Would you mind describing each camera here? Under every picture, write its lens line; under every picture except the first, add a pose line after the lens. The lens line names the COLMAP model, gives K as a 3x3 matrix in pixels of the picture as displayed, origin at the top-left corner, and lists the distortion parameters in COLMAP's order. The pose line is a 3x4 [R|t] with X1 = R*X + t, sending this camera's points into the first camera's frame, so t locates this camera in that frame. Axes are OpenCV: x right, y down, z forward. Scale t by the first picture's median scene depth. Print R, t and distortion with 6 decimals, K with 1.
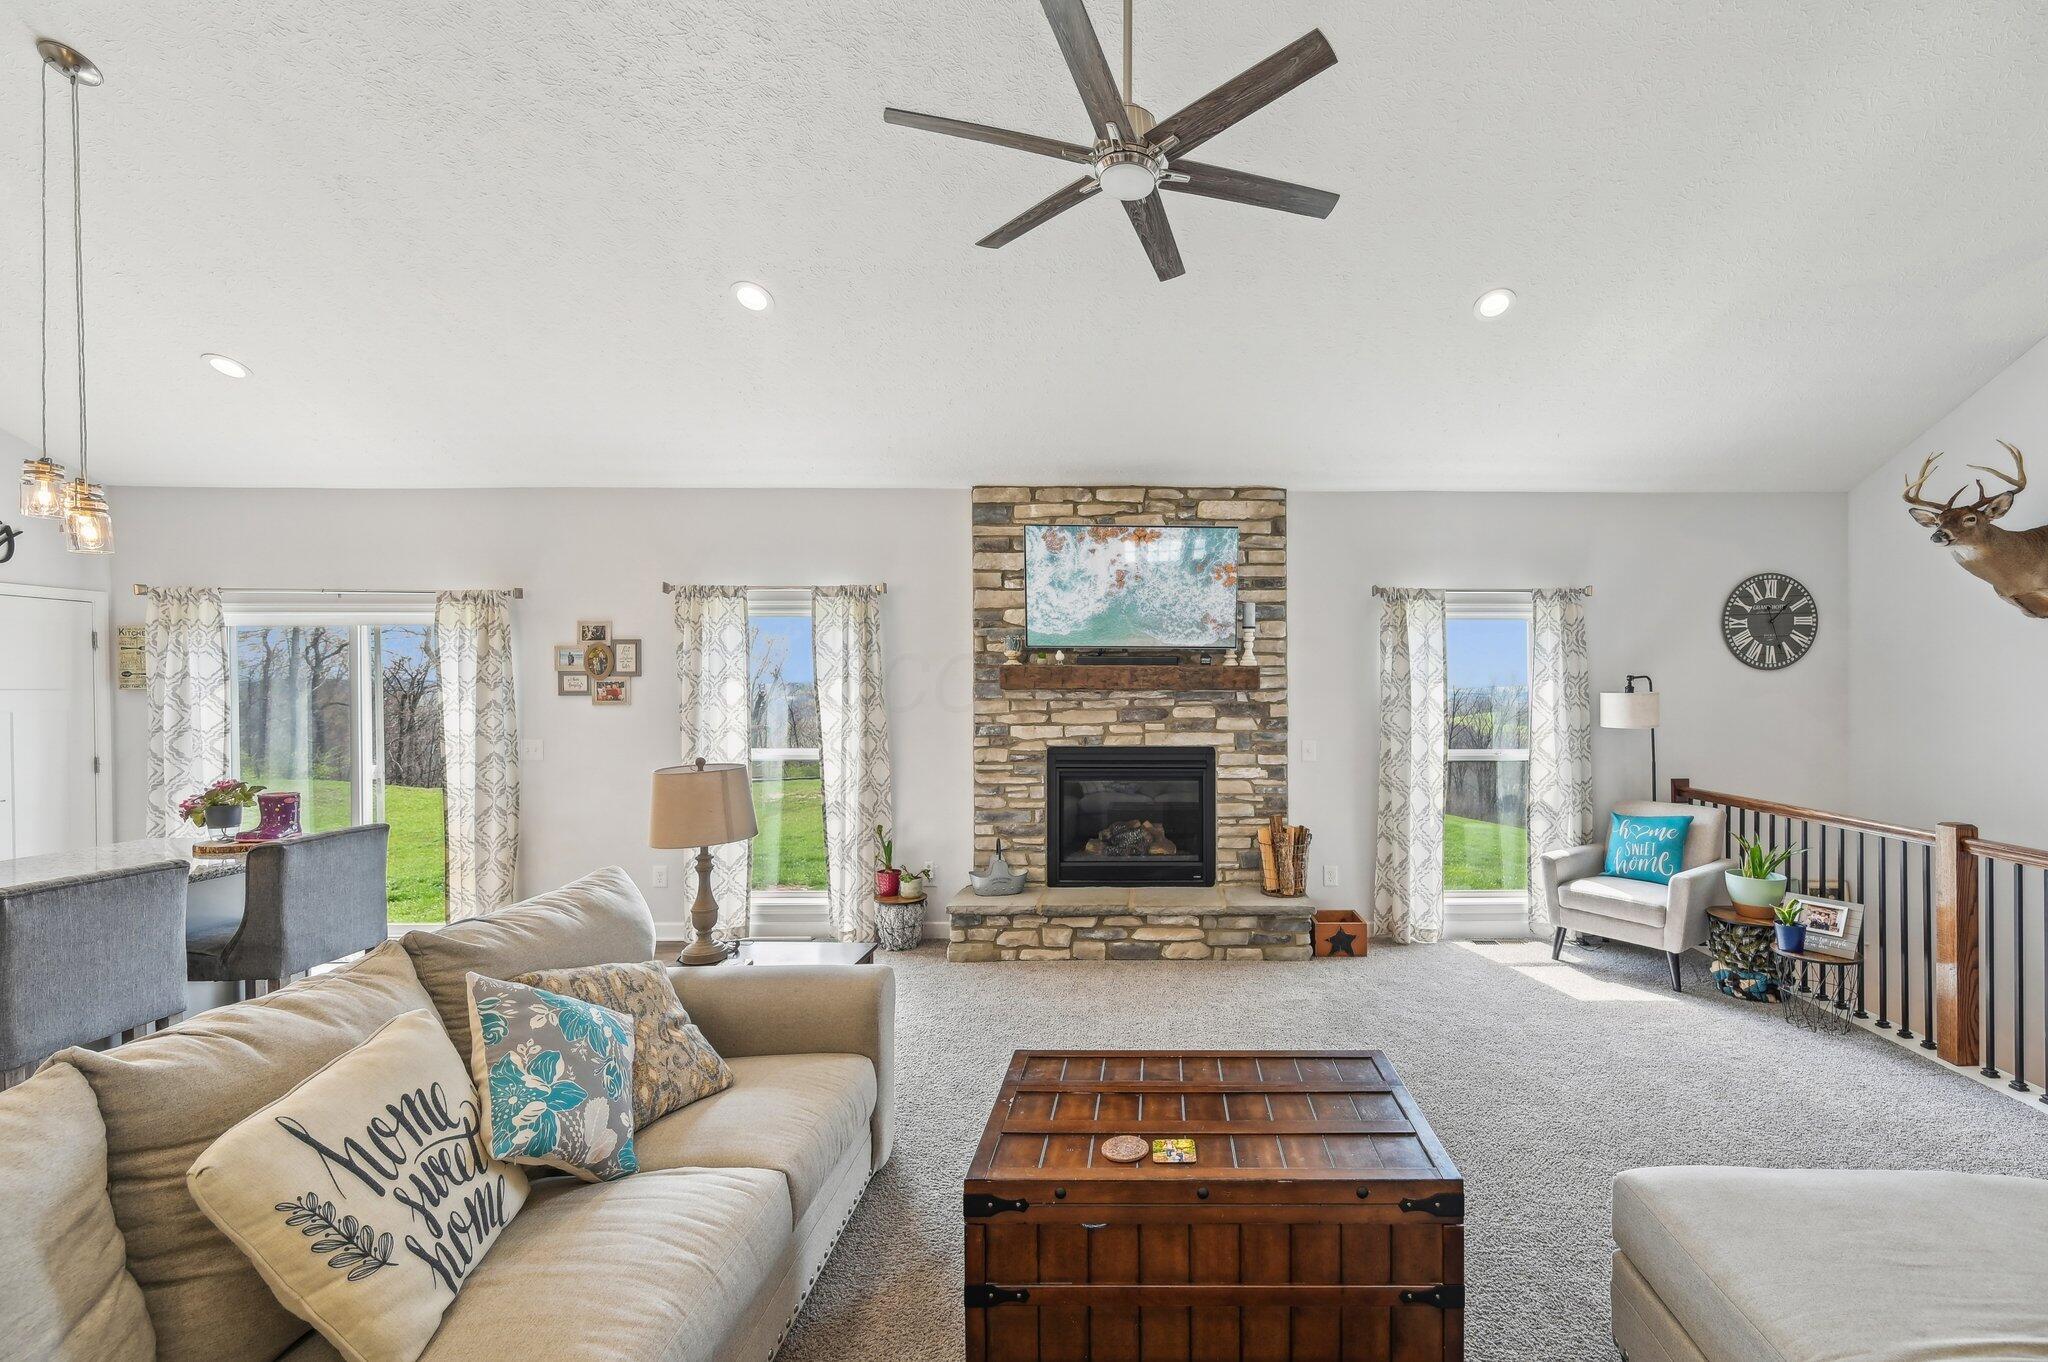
lens RADIAL K [[816.1, 0, 1040.7], [0, 816.1, 681.7], [0, 0, 1]] dist [-0.001398, -0.000635]
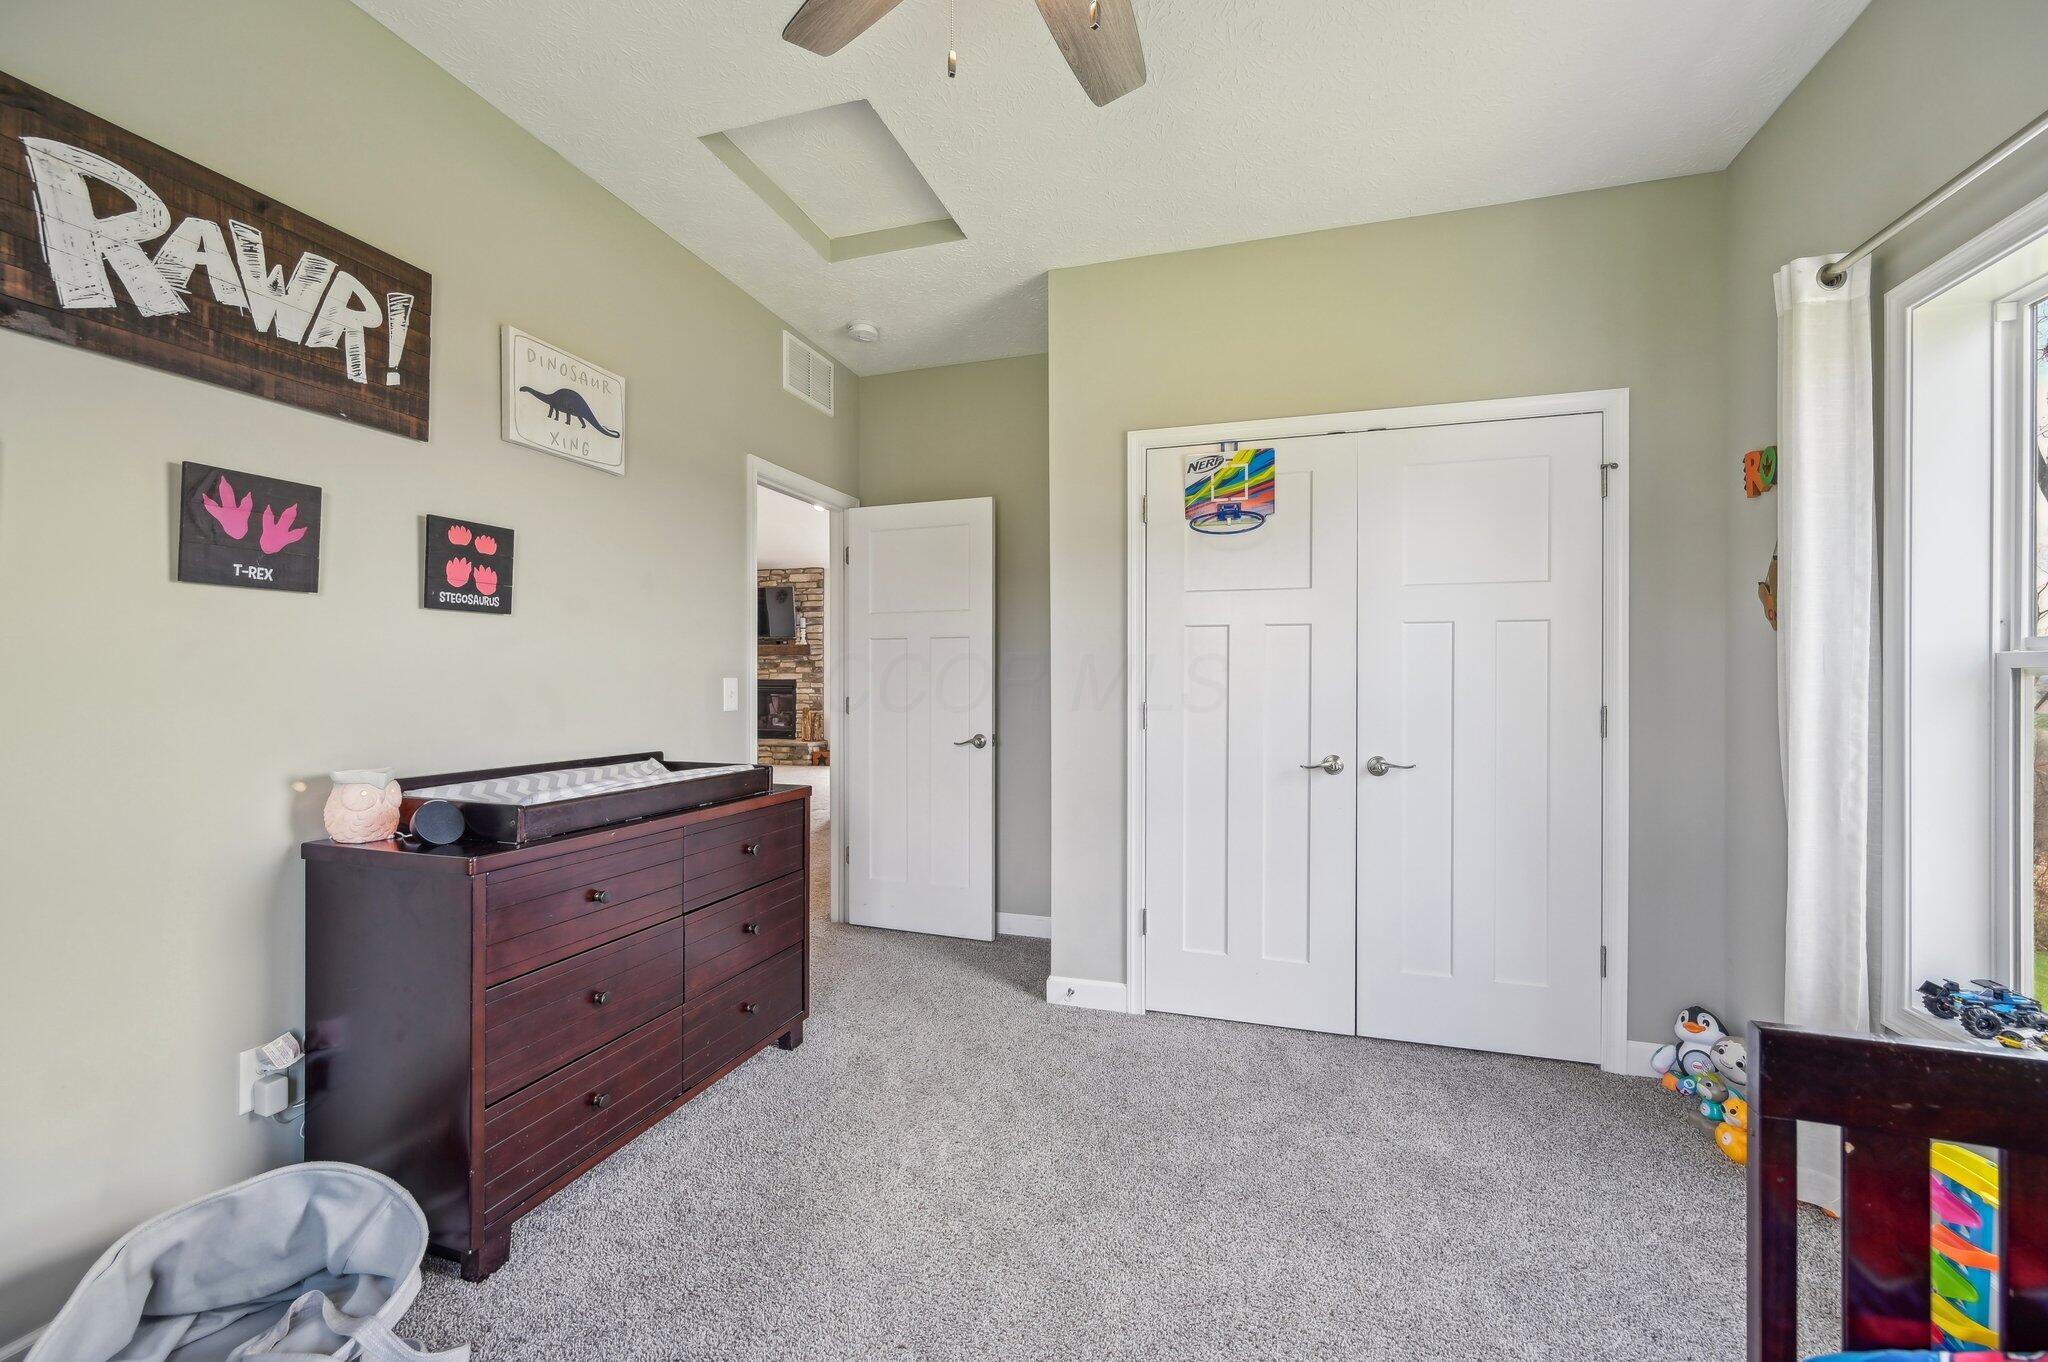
lens RADIAL K [[816.1, 0, 1029.7], [0, 816.1, 680.5], [0, 0, 1]] dist [-0.001398, -0.000635]
pose [[0.950584, 0.002892, -0.310453, 1.575725], [-0.005116, 0.999967, -0.006349, 0.093814], [0.310424, 0.007624, 0.950568, -1.010377]]
